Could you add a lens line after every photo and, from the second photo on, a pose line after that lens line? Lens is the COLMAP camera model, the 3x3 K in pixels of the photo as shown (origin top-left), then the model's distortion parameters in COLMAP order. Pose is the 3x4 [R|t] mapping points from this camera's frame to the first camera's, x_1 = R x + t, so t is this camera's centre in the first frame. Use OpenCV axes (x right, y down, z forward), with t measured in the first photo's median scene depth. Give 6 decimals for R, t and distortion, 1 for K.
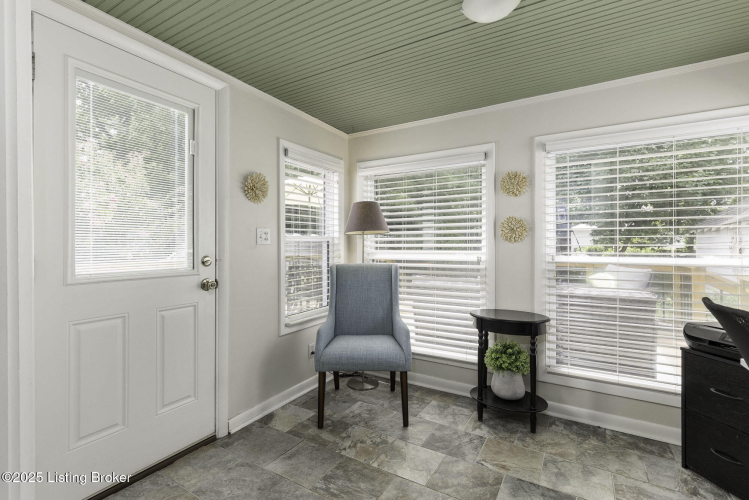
lens RADIAL K [[349.0, 0, 373.2], [0, 349.0, 243.5], [0, 0, 1]] dist [0.001395, -0.000214]
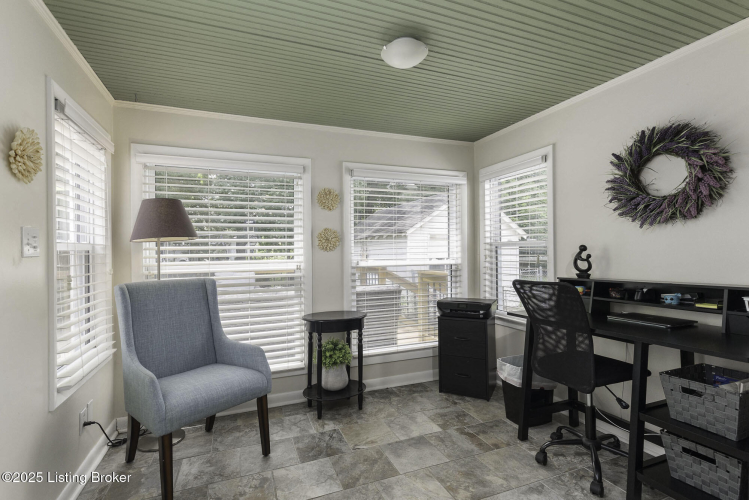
lens RADIAL K [[344.8, 0, 374.5], [0, 344.8, 250.0], [0, 0, 1]] dist [0.001048, -0.000181]
pose [[0.609680, -0.001959, 0.792646, -0.412443], [0.010158, 0.999934, -0.005342, 0.000964], [-0.792583, 0.011308, 0.609659, 0.214225]]
